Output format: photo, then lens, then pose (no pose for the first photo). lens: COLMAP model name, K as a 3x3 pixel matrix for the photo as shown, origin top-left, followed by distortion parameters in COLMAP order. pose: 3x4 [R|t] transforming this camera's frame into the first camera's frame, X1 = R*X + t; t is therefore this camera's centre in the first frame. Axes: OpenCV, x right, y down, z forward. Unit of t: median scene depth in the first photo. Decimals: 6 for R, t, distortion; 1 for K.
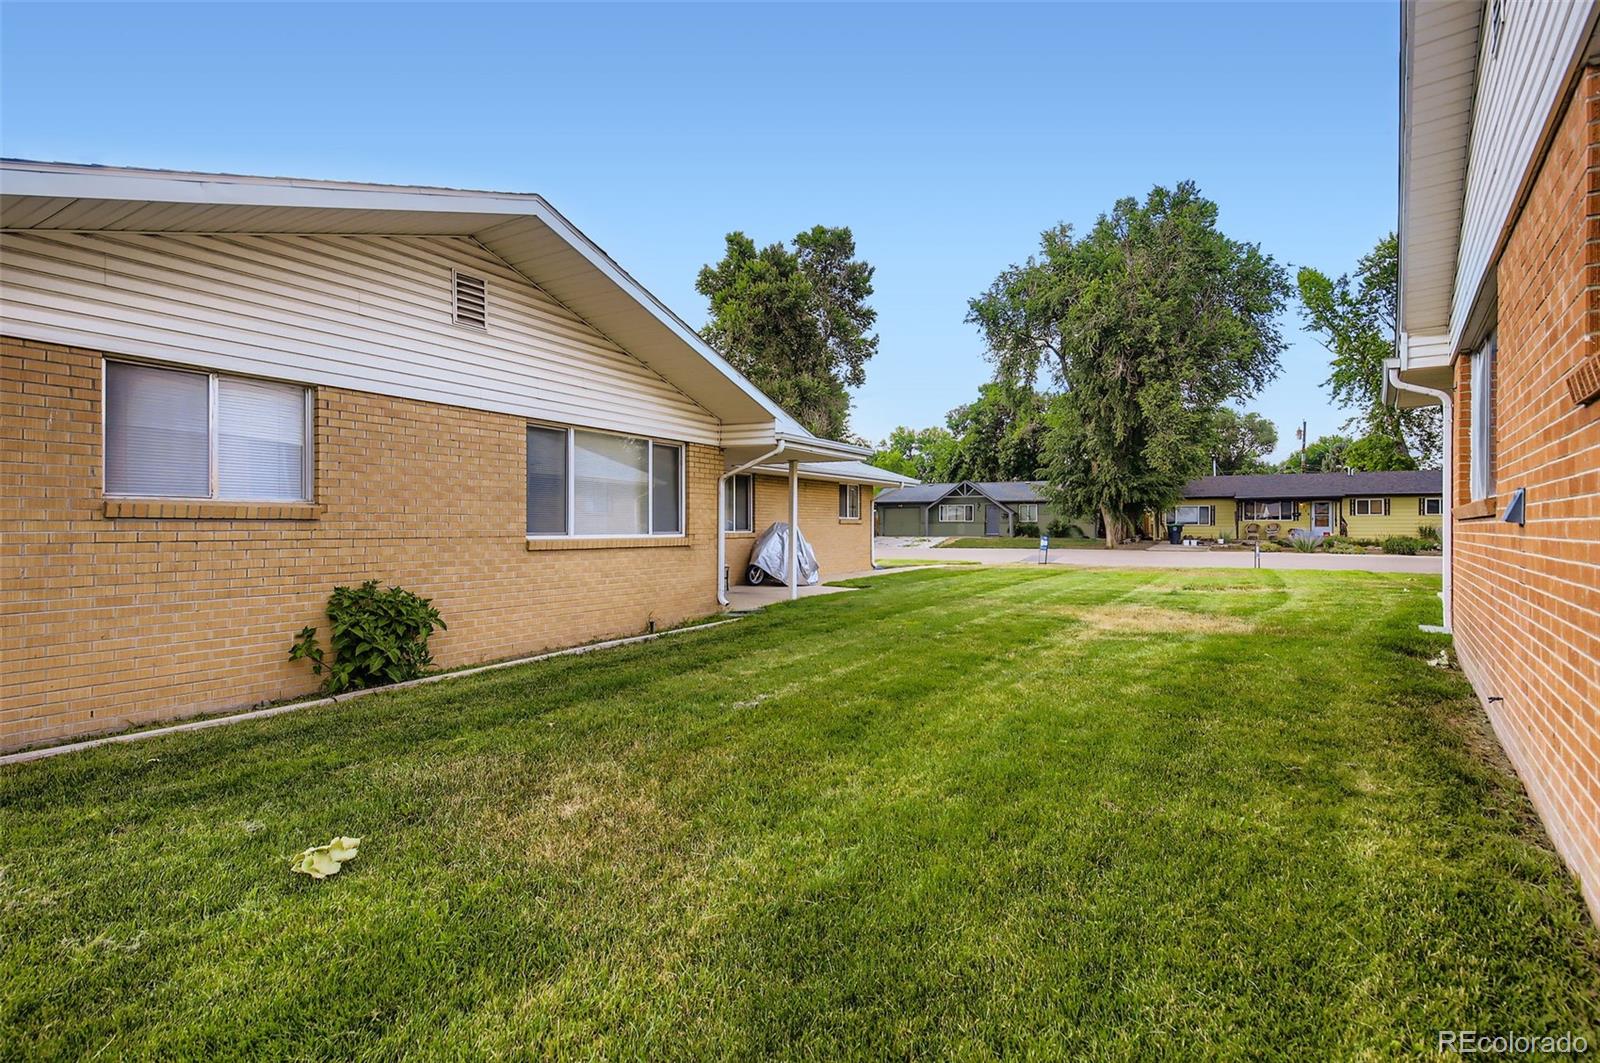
lens RADIAL K [[725.5, 0, 804.8], [0, 725.5, 530.8], [0, 0, 1]] dist [0.001763, 0.000069]
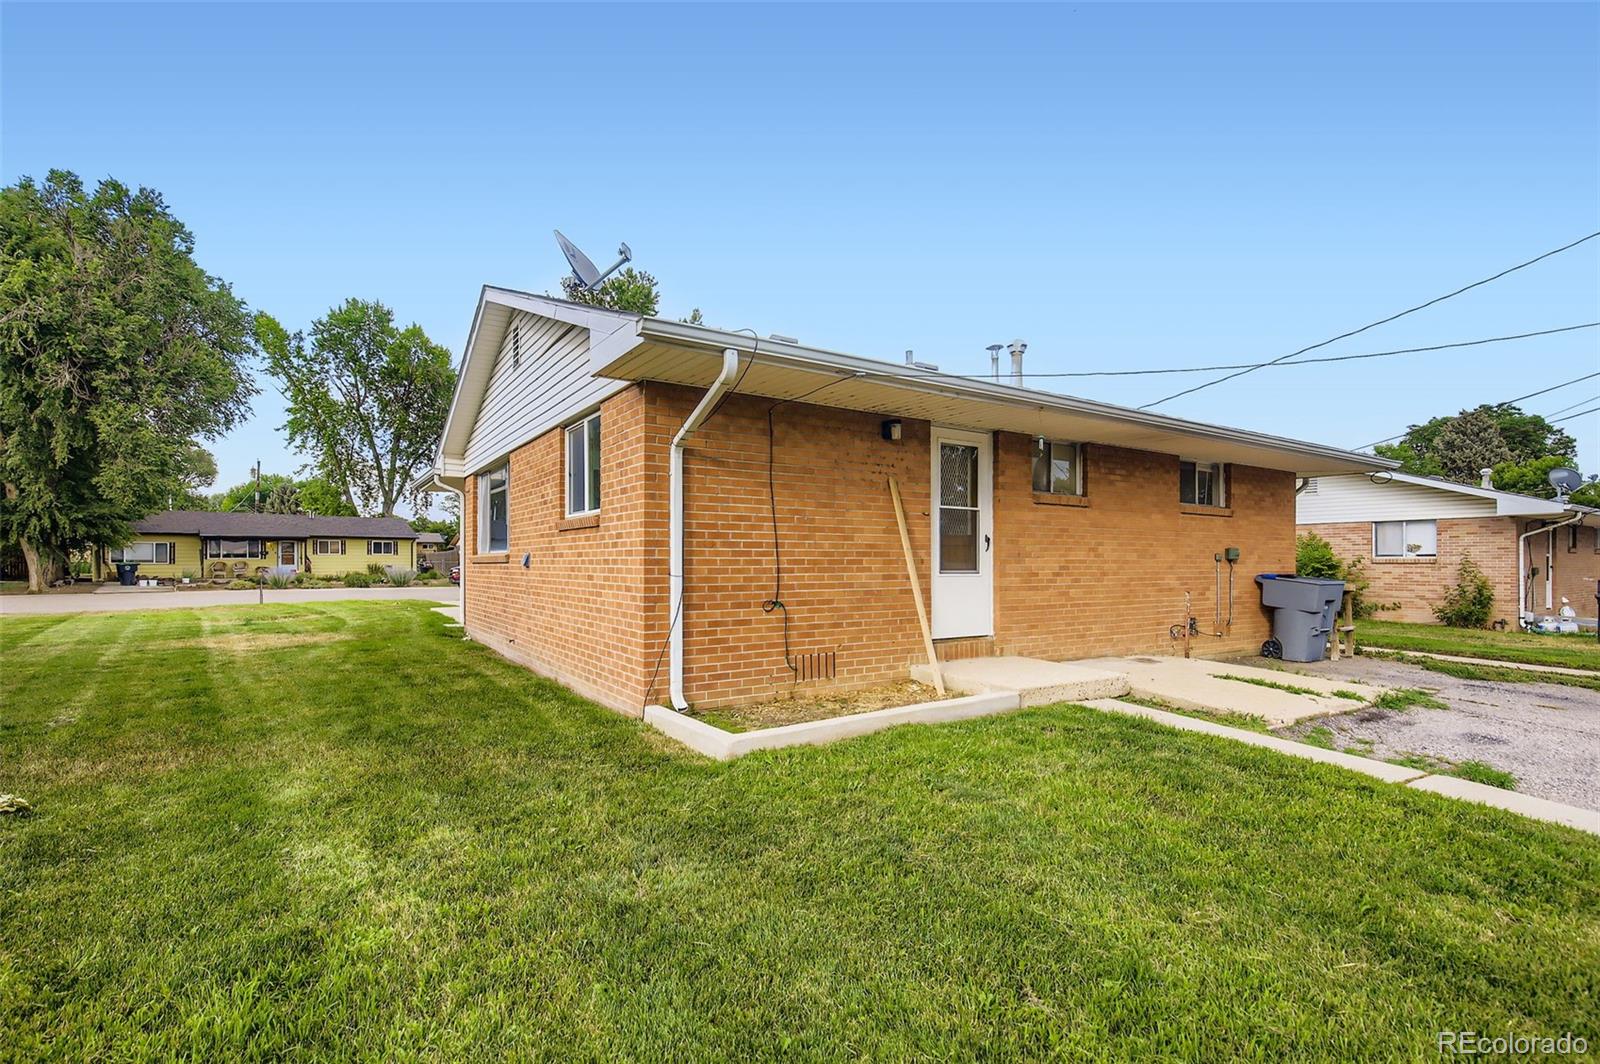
lens RADIAL K [[725.5, 0, 804.8], [0, 725.5, 531.3], [0, 0, 1]] dist [0.001763, 0.000069]
pose [[0.297946, 0.038628, 0.953801, -0.089021], [0.009517, 0.999011, -0.043432, -0.000969], [-0.954535, 0.022017, 0.297284, -0.053192]]
